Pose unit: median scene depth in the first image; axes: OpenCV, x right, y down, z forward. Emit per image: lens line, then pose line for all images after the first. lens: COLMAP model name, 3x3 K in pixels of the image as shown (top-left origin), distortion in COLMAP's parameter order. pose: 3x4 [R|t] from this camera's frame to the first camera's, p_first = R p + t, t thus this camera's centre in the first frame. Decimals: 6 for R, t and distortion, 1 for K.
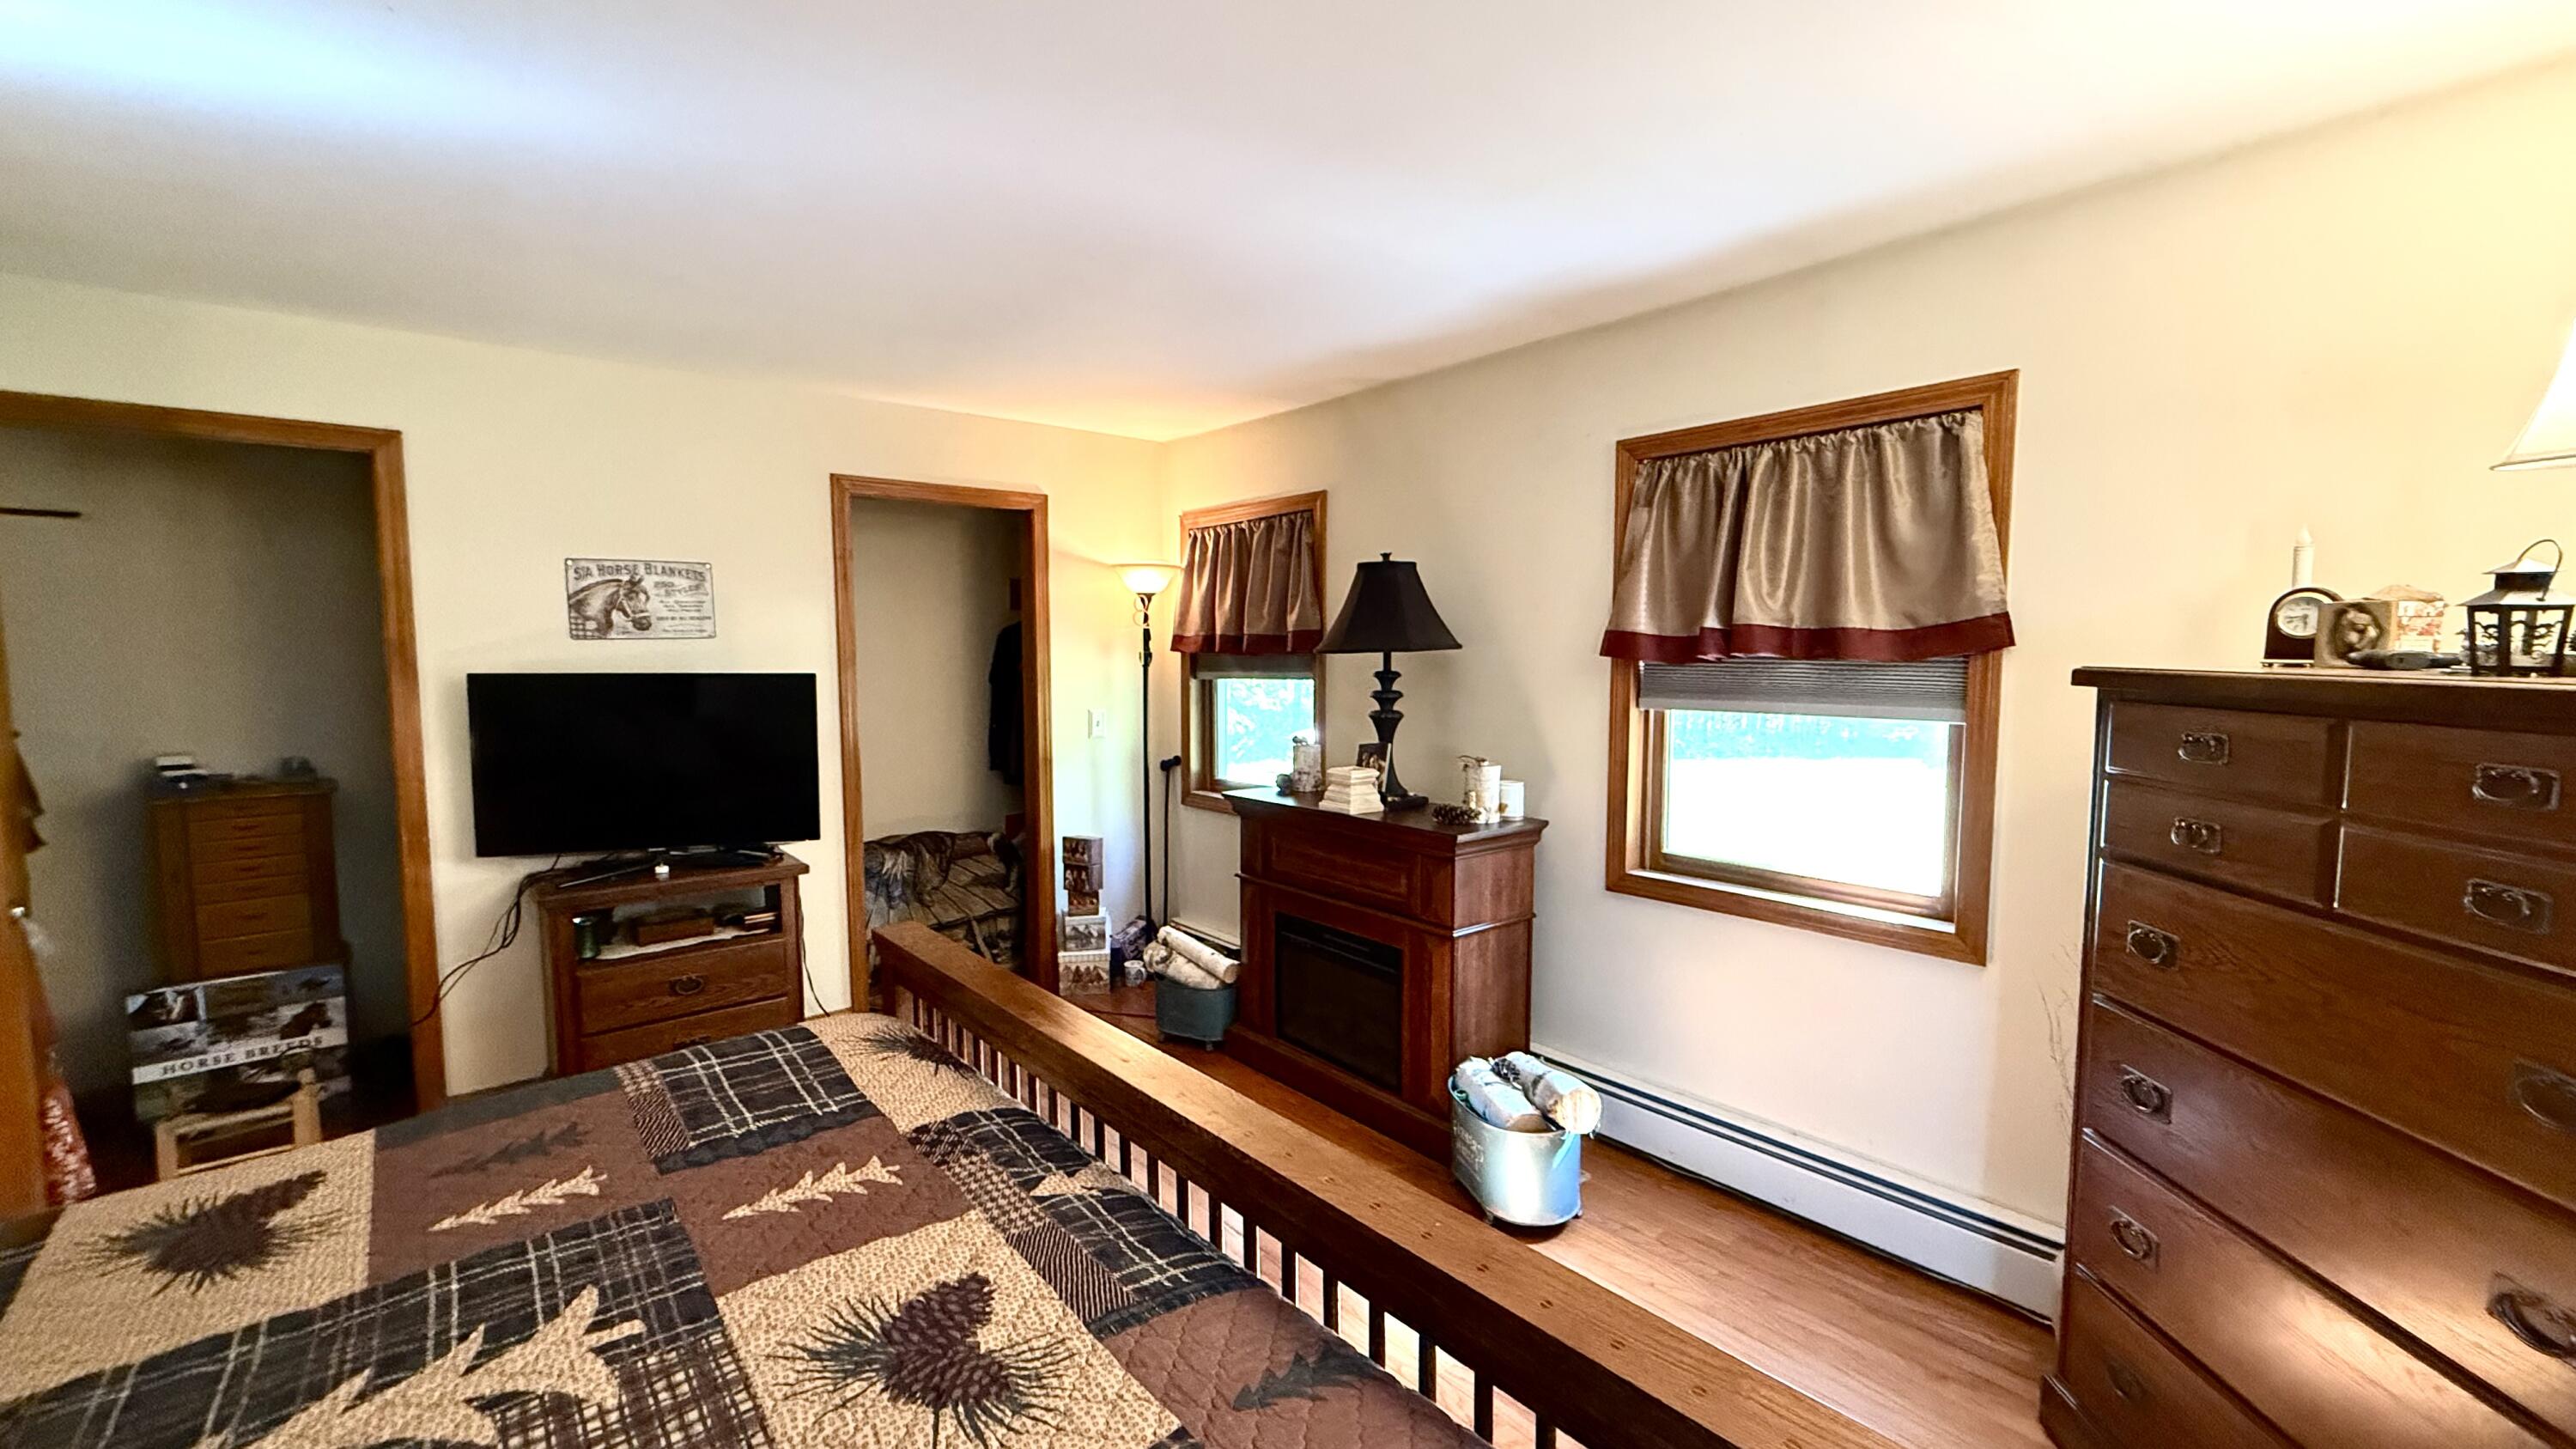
lens RADIAL K [[1029.6, 0, 1281.5], [0, 1029.6, 725.9], [0, 0, 1]] dist [0.001078, 0.000289]
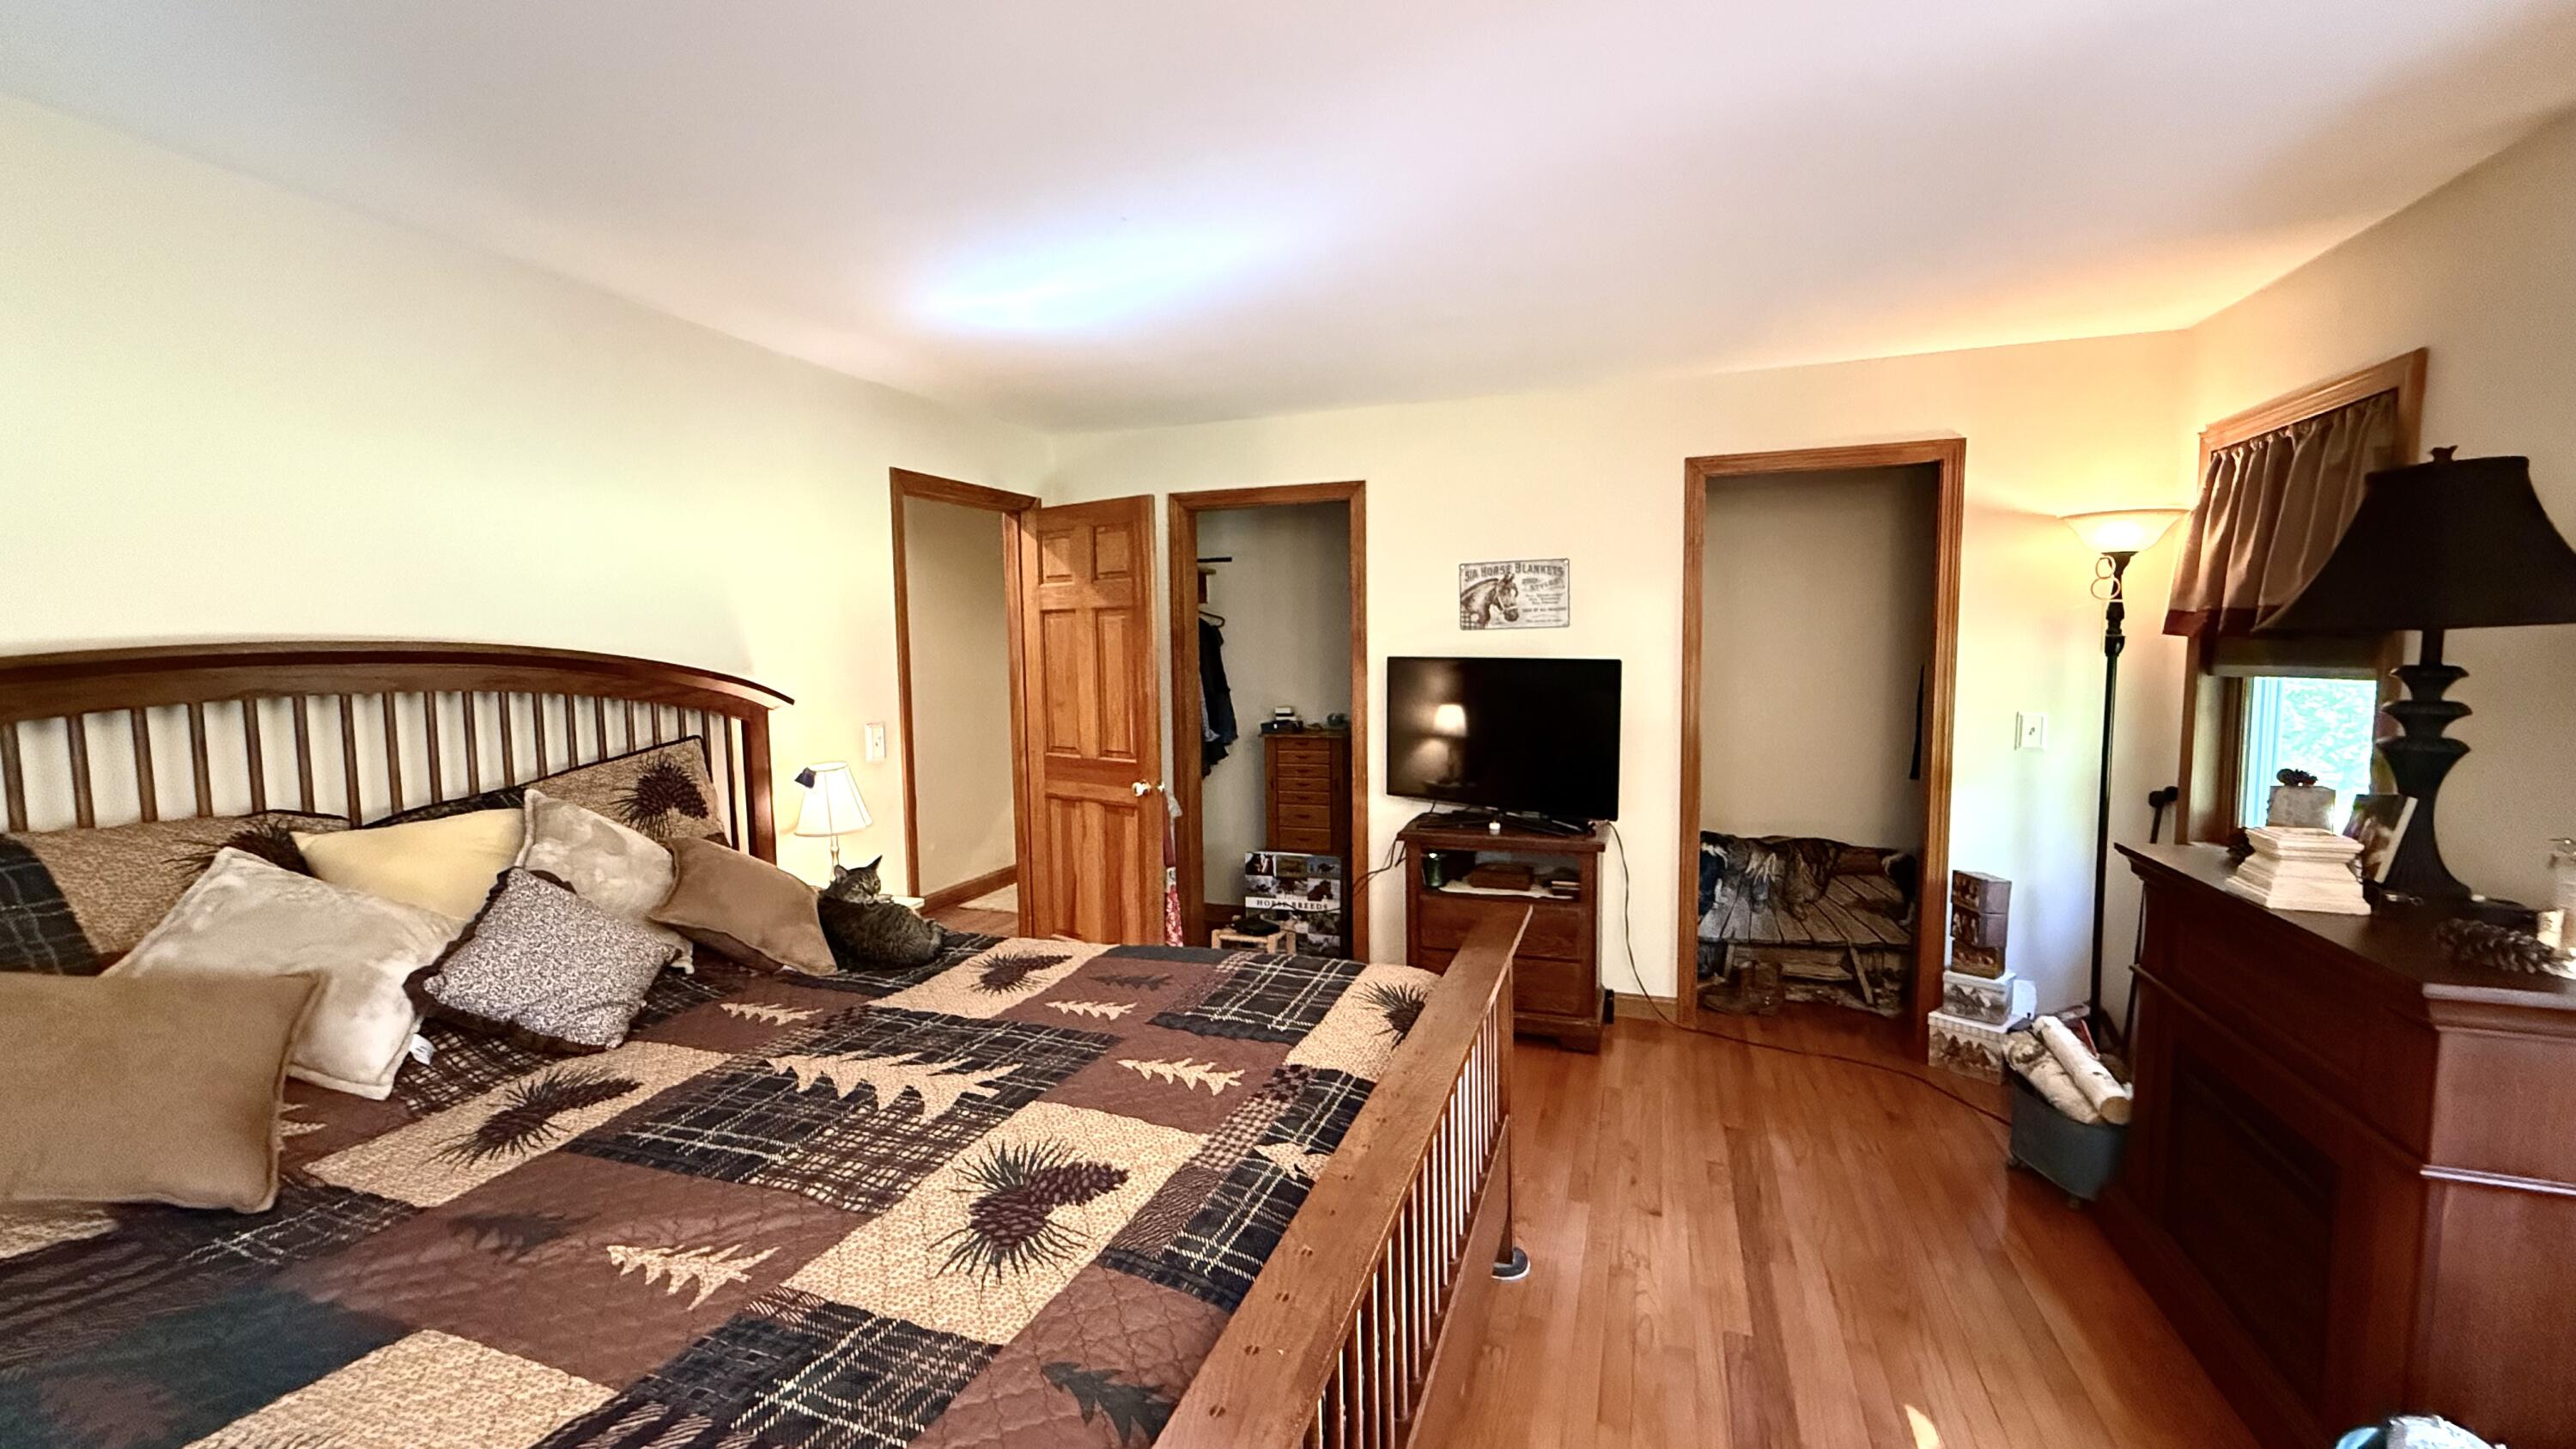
lens RADIAL K [[1029.6, 0, 1281.5], [0, 1029.6, 725.9], [0, 0, 1]] dist [0.001078, 0.000289]
pose [[0.499133, 0.065735, -0.864028, 0.284497], [-0.056682, 0.997460, 0.043142, -0.010731], [0.864669, 0.027441, 0.501591, 0.208140]]
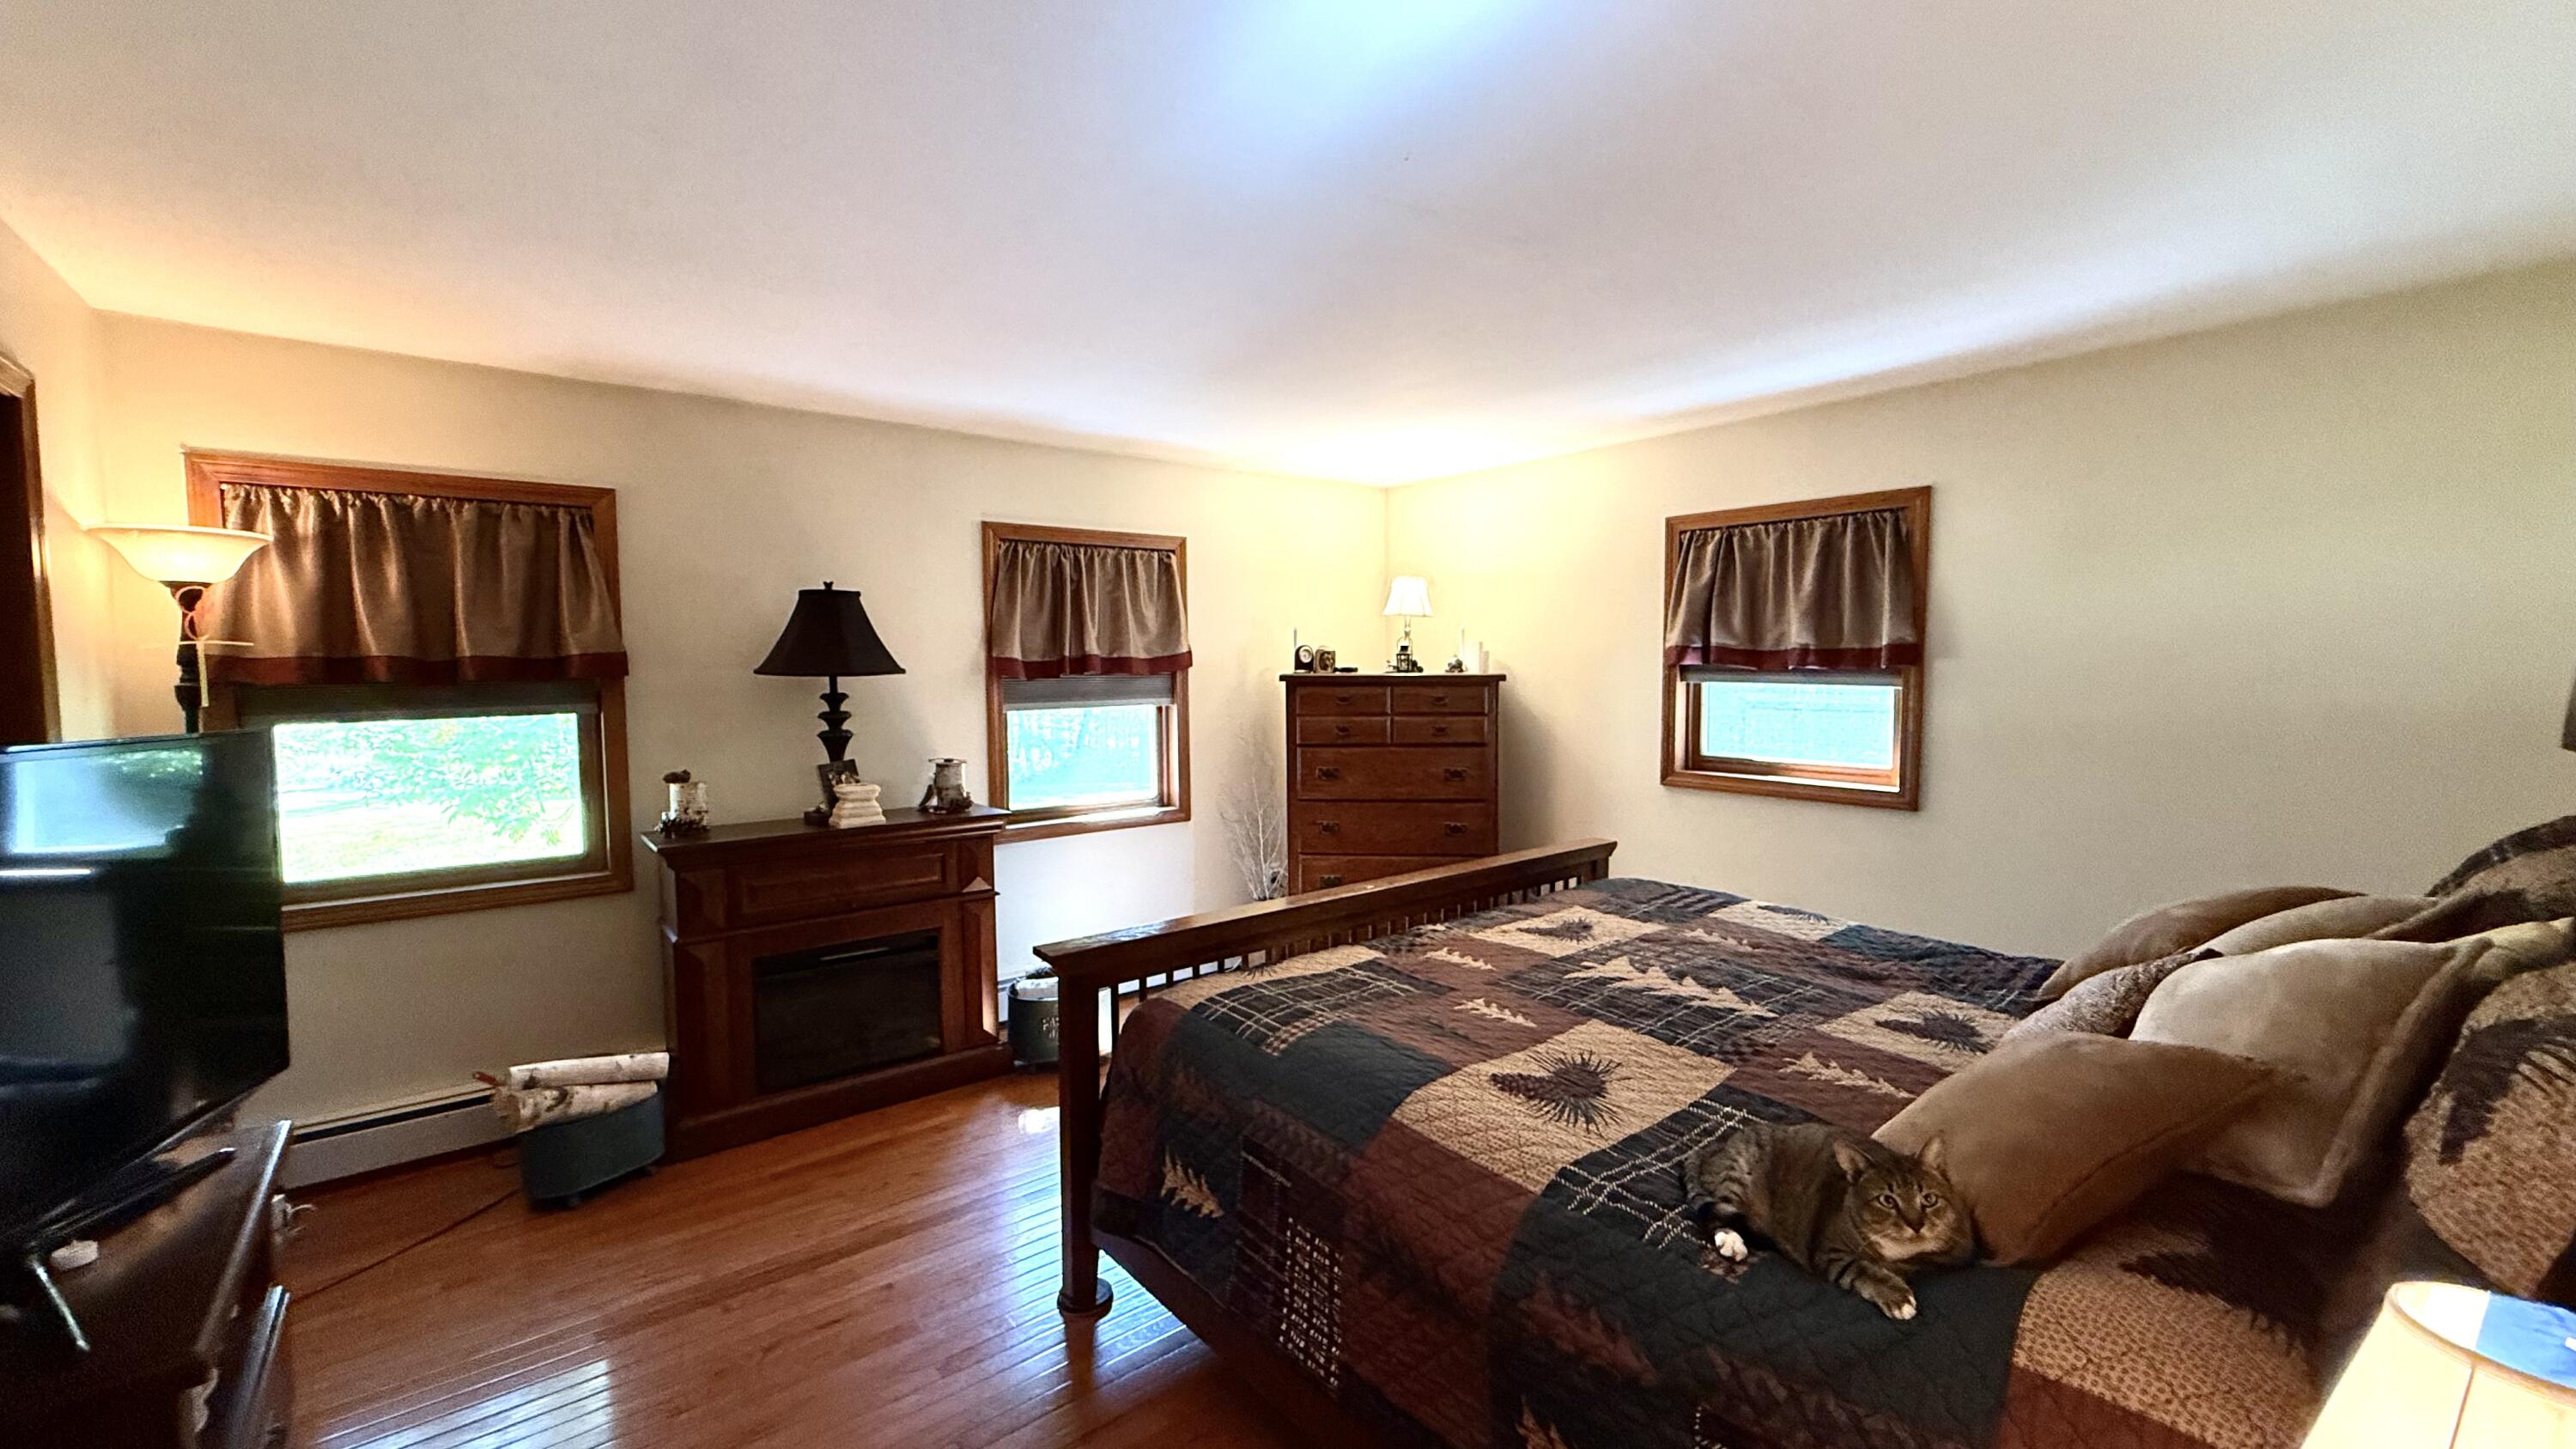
lens RADIAL K [[1029.6, 0, 1281.5], [0, 1029.6, 725.9], [0, 0, 1]] dist [0.001078, 0.000289]
pose [[0.018629, -0.058154, 0.998134, -0.987971], [0.087233, 0.994595, 0.056320, -0.041097], [-0.996014, 0.086021, 0.023601, 0.540755]]
